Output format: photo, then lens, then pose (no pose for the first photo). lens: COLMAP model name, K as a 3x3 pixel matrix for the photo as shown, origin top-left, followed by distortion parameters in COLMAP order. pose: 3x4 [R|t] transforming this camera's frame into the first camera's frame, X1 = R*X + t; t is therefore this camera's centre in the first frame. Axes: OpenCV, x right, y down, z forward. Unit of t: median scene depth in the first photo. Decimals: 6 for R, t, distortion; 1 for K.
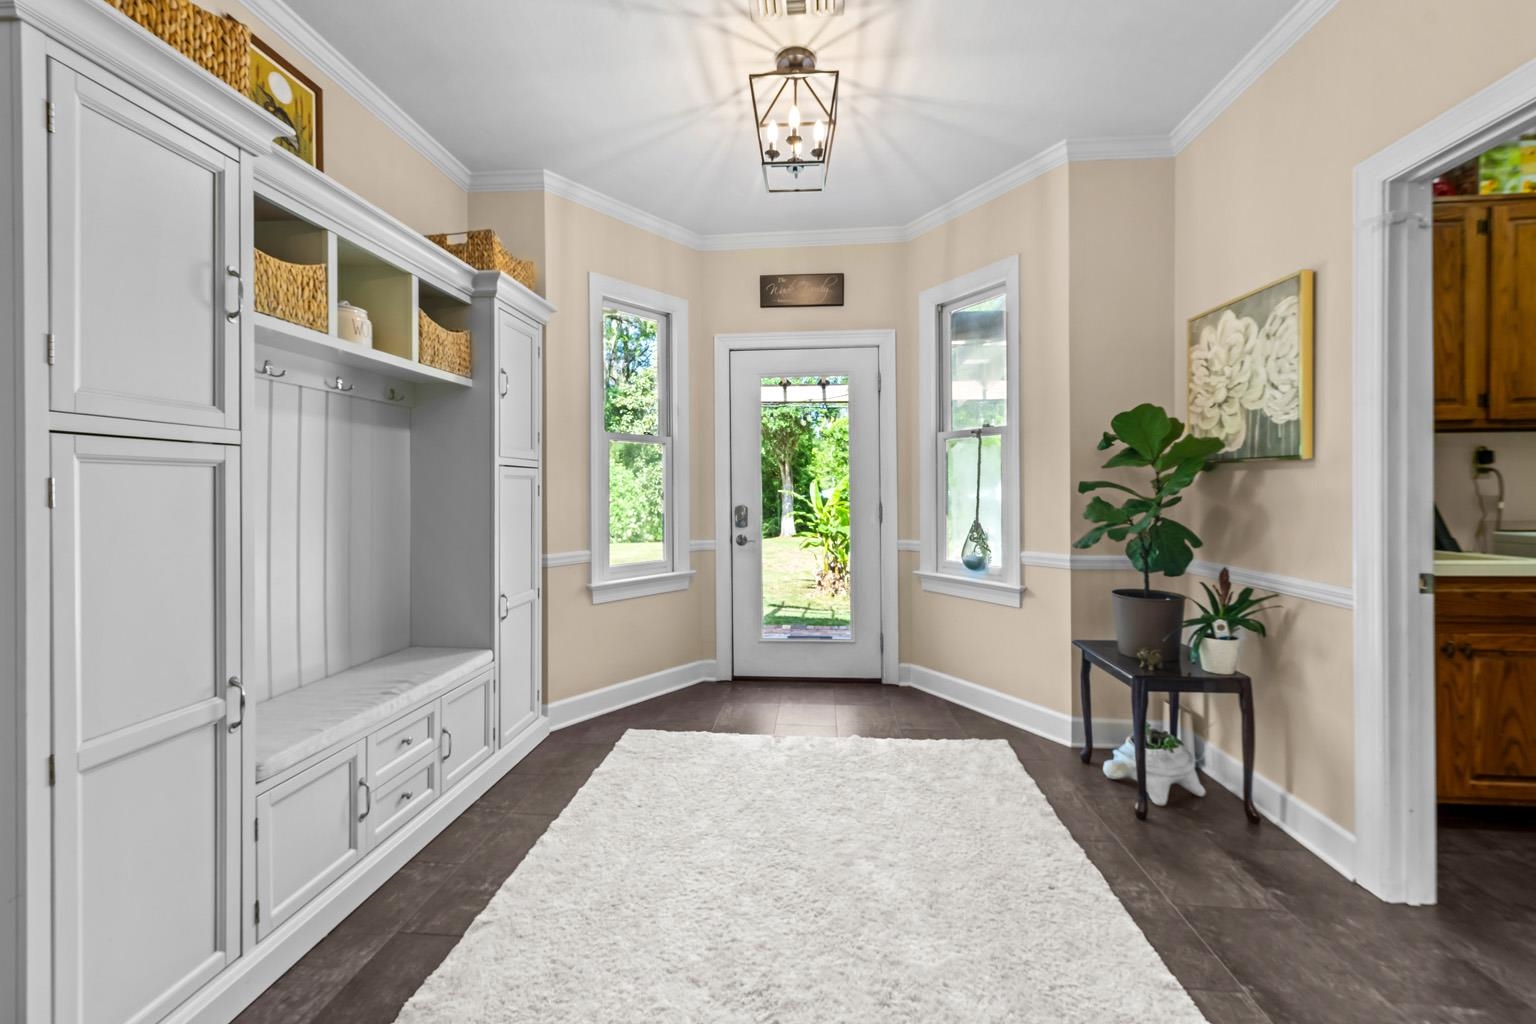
lens RADIAL K [[612.4, 0, 771.6], [0, 612.4, 493.6], [0, 0, 1]] dist [0.013771, -0.000519]
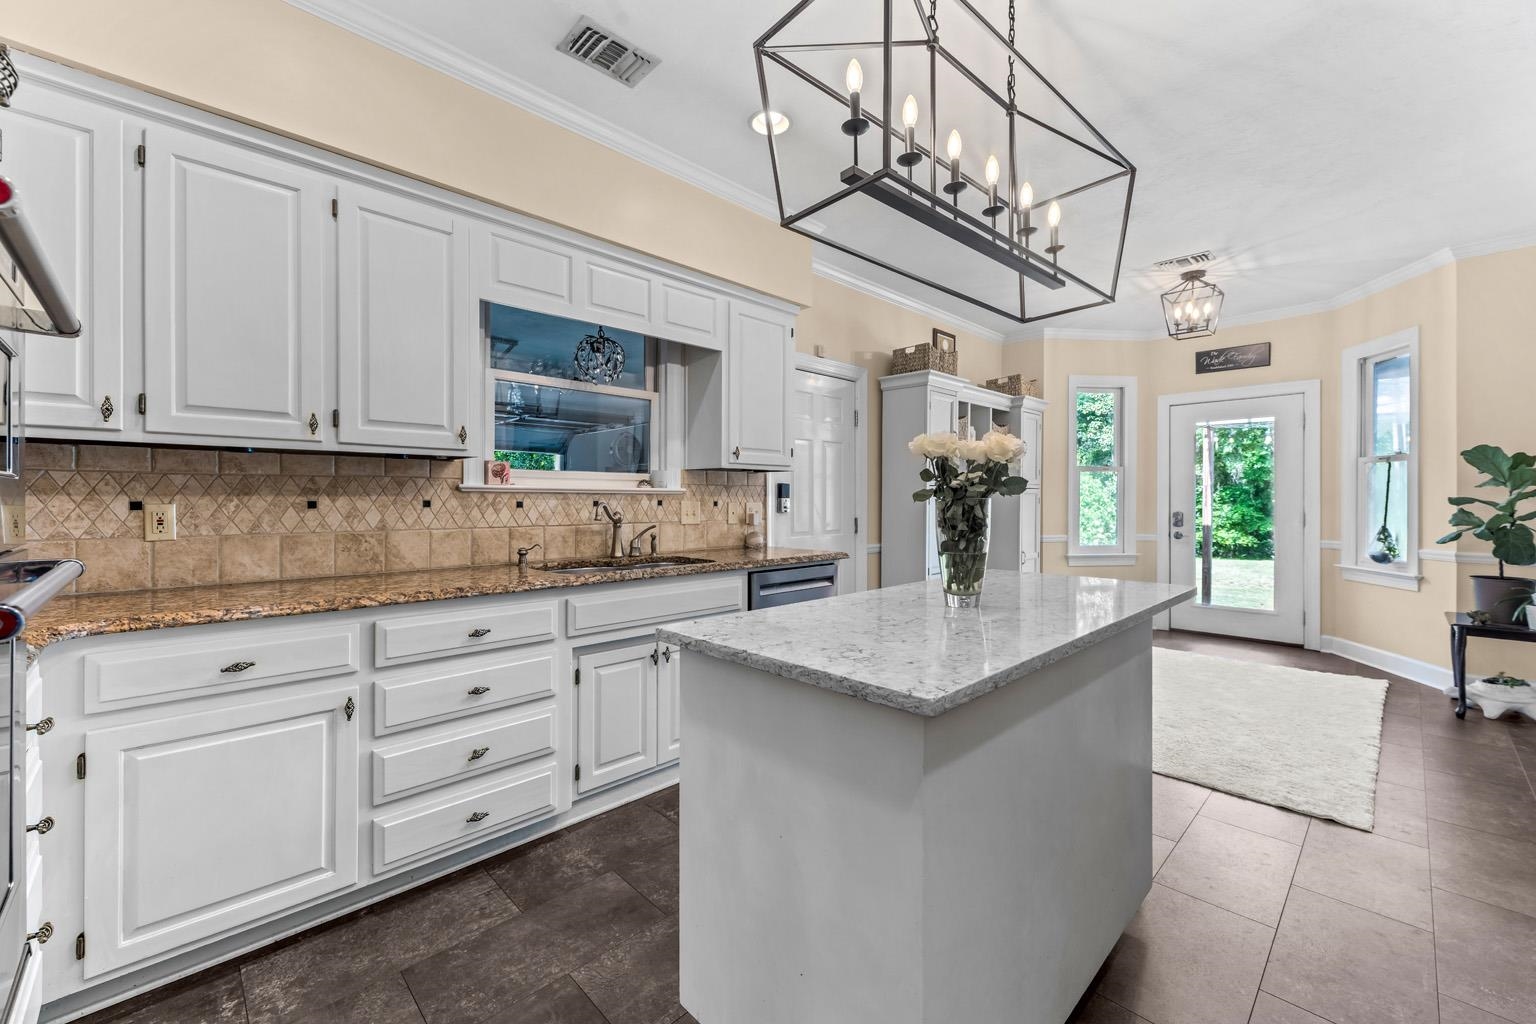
lens RADIAL K [[618.9, 0, 756.0], [0, 618.9, 501.0], [0, 0, 1]] dist [0.001894, 0.000106]
pose [[0.743735, 0.008595, -0.668419, 0.266028], [-0.009643, 0.999951, 0.002129, 0.001315], [0.668405, 0.004862, 0.743782, -1.084406]]
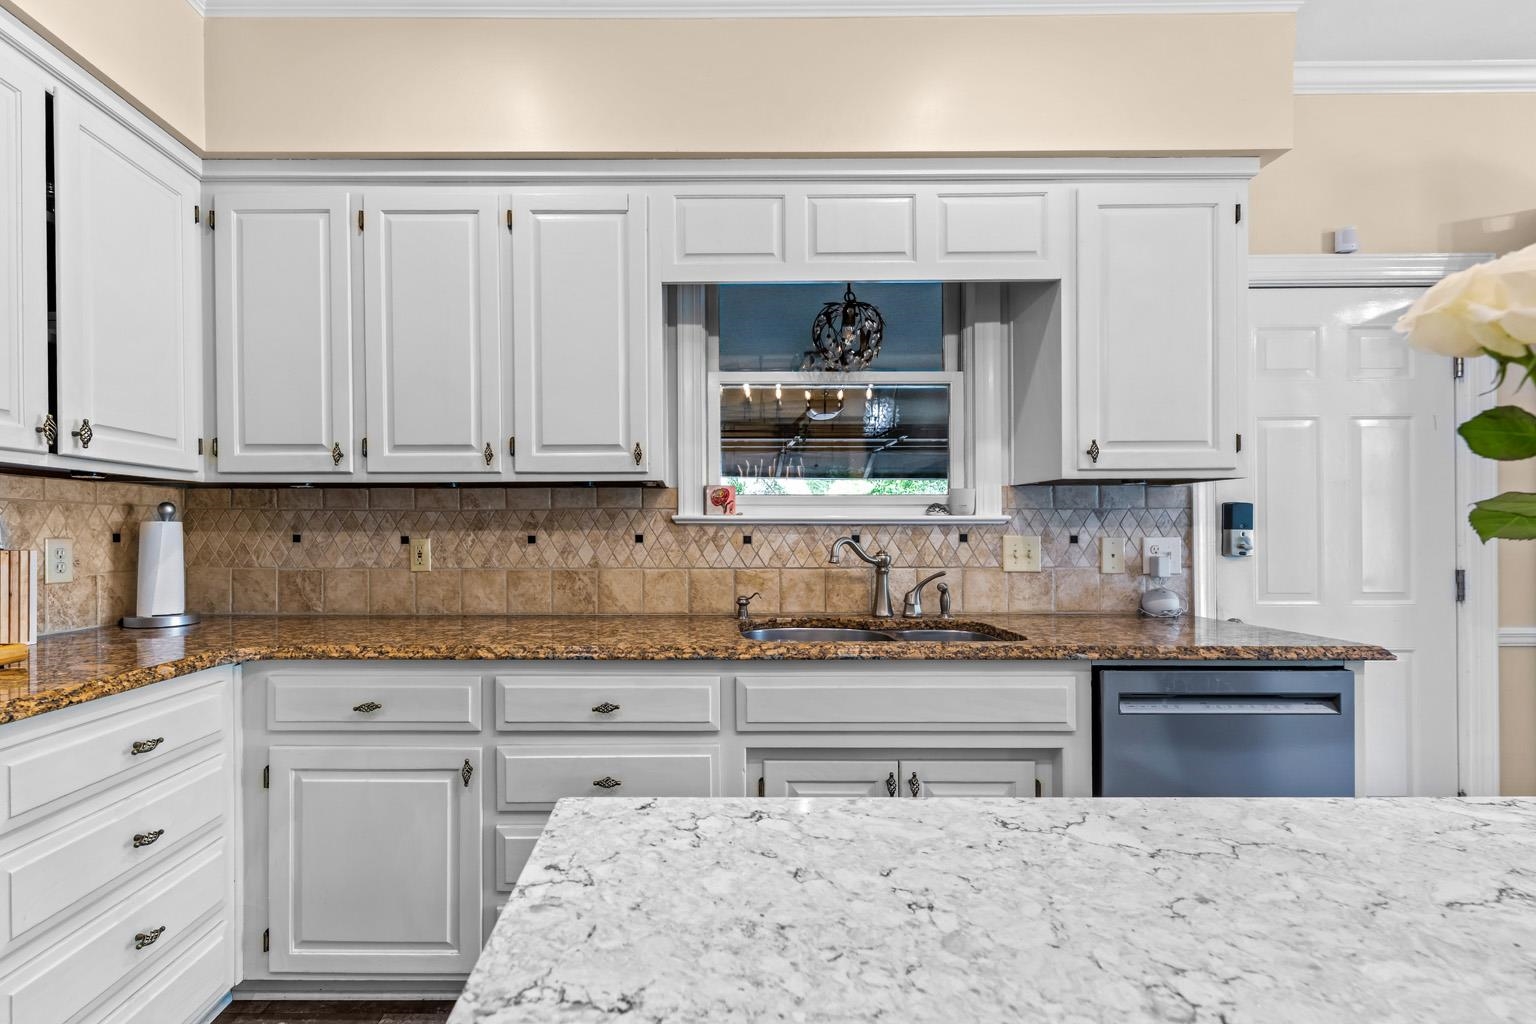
lens RADIAL K [[643.9, 0, 693.8], [0, 643.9, 531.0], [0, 0, 1]] dist [0.005055, 0.000189]
pose [[0.069650, 0.002555, -0.997568, 0.115986], [-0.004051, 0.999989, 0.002279, -0.000068], [0.997563, 0.003882, 0.069660, -0.704774]]
